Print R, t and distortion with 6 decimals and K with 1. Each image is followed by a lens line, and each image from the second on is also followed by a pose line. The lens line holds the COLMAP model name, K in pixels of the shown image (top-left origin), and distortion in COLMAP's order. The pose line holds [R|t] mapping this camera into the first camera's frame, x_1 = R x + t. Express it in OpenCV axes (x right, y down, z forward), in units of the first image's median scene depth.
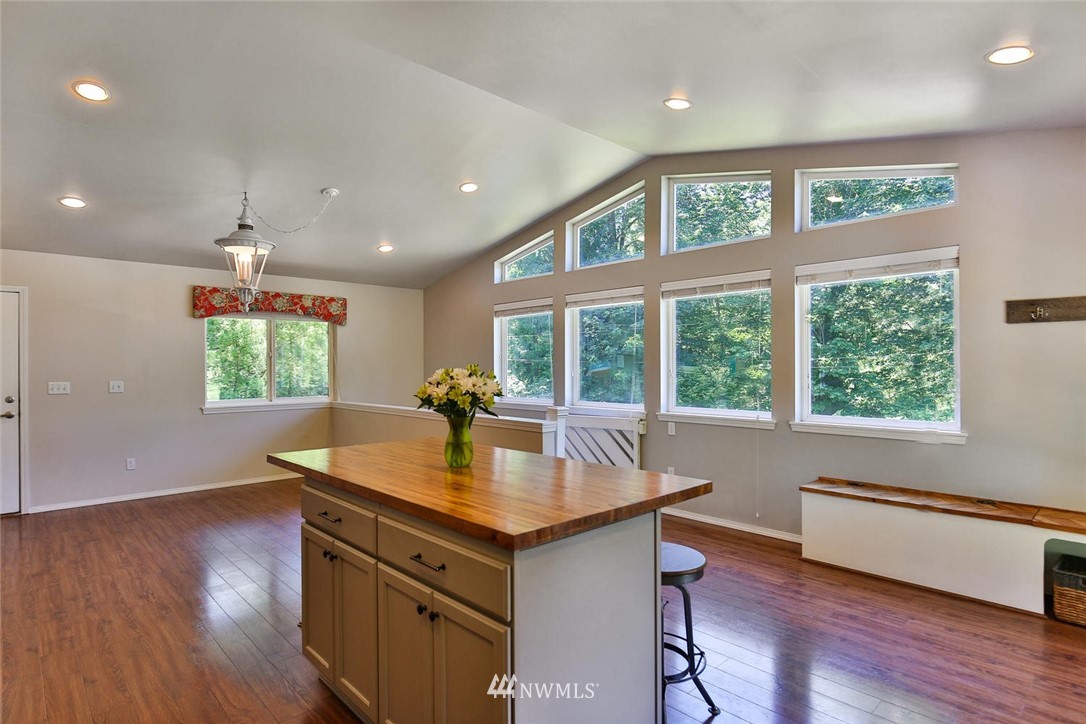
lens RADIAL K [[580.8, 0, 538.5], [0, 580.8, 370.0], [0, 0, 1]] dist [-0.009024, 0.002147]
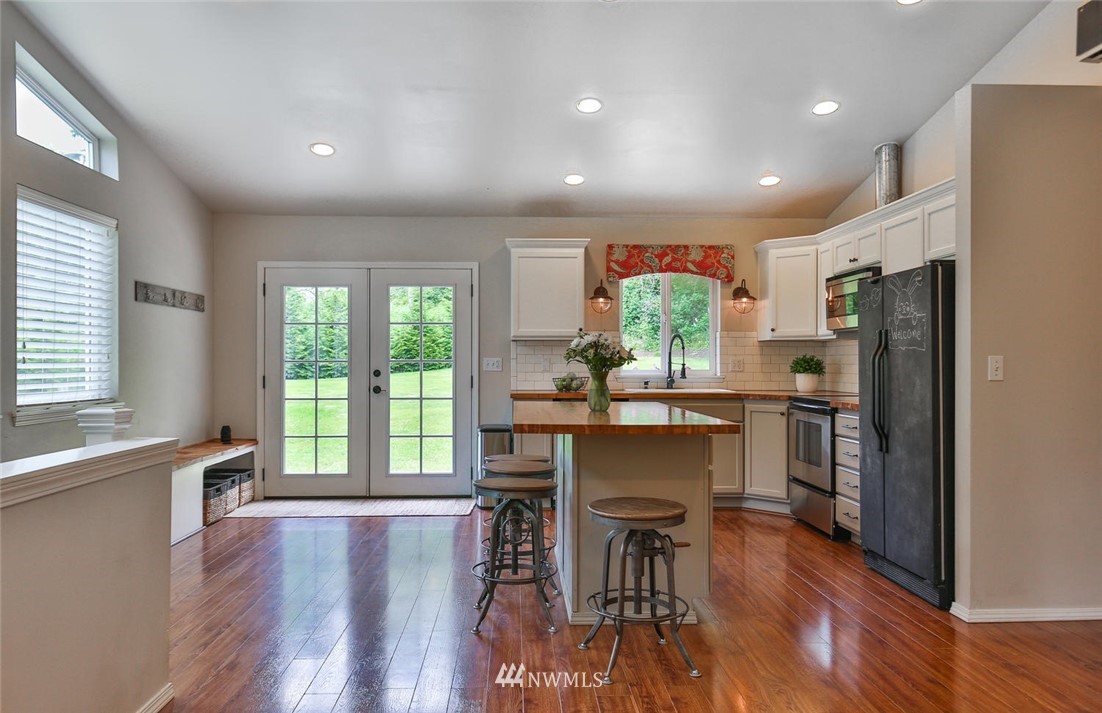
lens RADIAL K [[785.4, 0, 542.9], [0, 785.4, 350.6], [0, 0, 1]] dist [0.013512, -0.009091]
pose [[-0.756730, 0.012551, 0.653607, -0.522736], [0.007063, 0.999914, -0.011024, 0.025952], [-0.653689, -0.003726, -0.756754, 1.064892]]
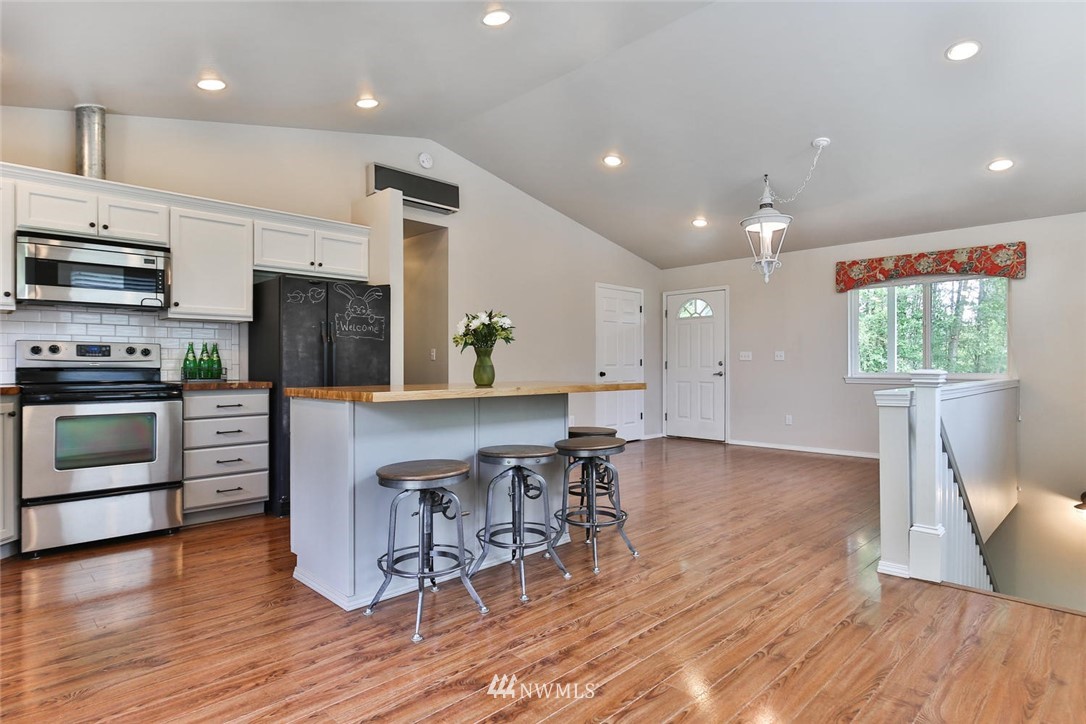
lens RADIAL K [[580.8, 0, 547.6], [0, 580.8, 360.9], [0, 0, 1]] dist [-0.009024, 0.002147]
pose [[0.038530, -0.001753, -0.999256, 0.538006], [-0.007838, 0.999967, -0.002056, 0.050786], [0.999227, 0.007911, 0.038515, 0.497398]]
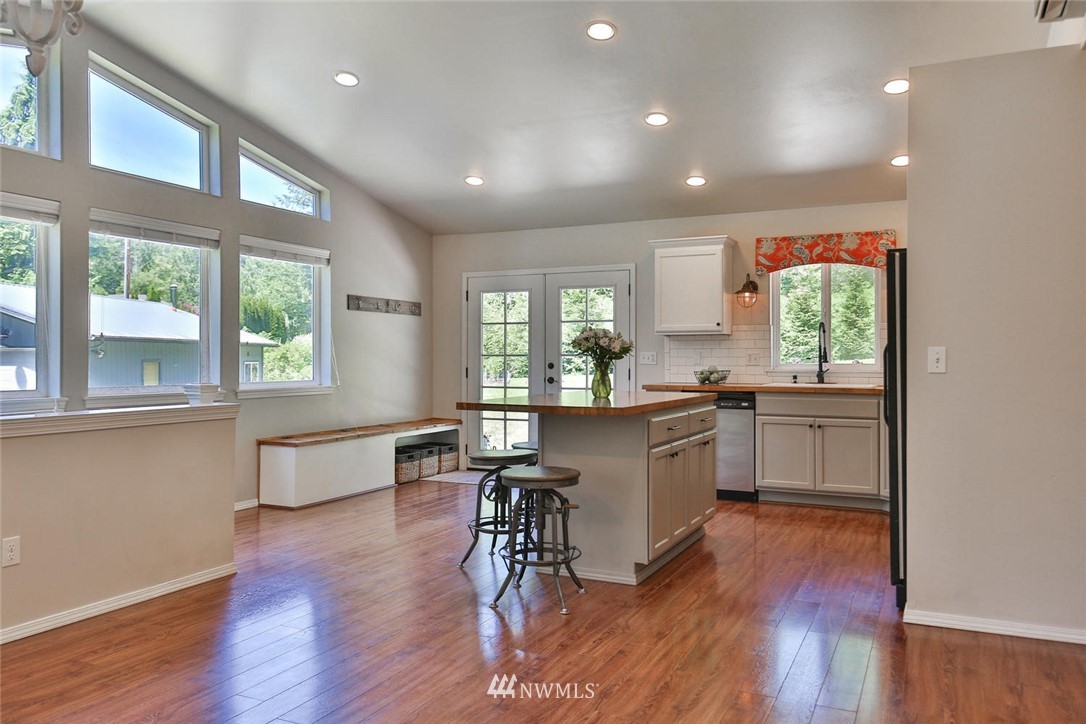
lens RADIAL K [[816.6, 0, 545.3], [0, 816.6, 357.0], [0, 0, 1]] dist [0.037065, -0.005554]
pose [[-0.367403, 0.004297, 0.930052, -0.880226], [0.007644, 0.999970, -0.001600, 0.032562], [-0.930030, 0.006522, -0.367425, 0.844508]]
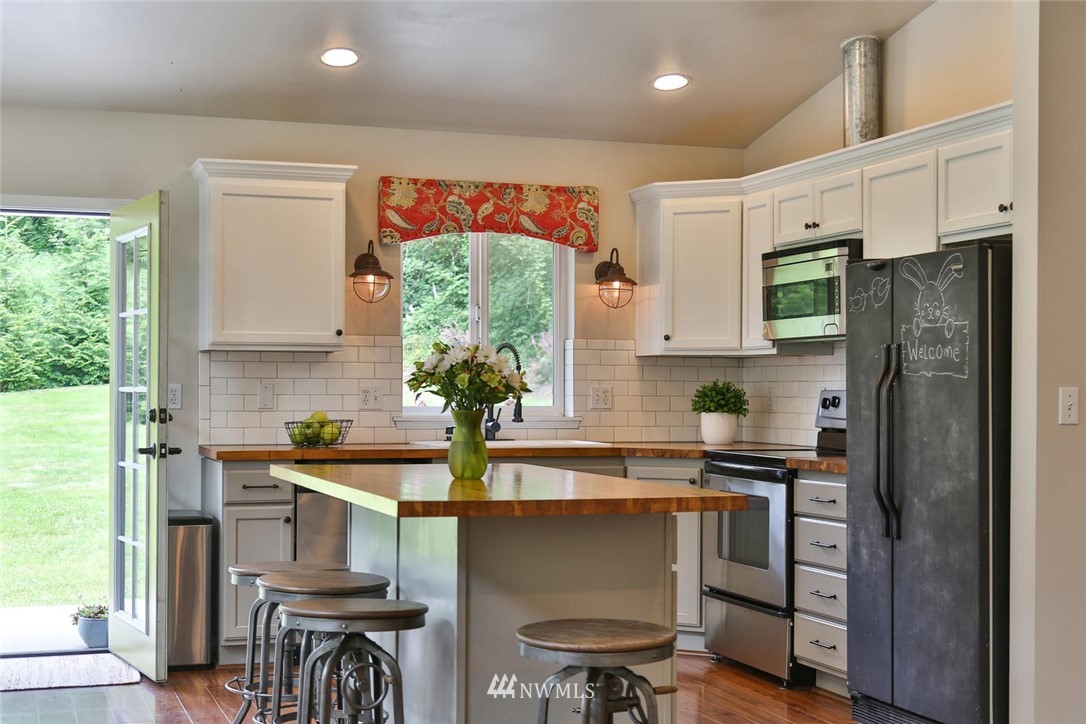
lens RADIAL K [[1552.5, 0, 543.5], [0, 1552.5, 372.7], [0, 0, 1]] dist [-0.008928, 0.000000]
pose [[-0.916413, 0.004174, 0.400212, -0.454093], [0.002438, 0.999985, -0.004845, 0.021062], [-0.400226, -0.003464, -0.916410, 1.233467]]
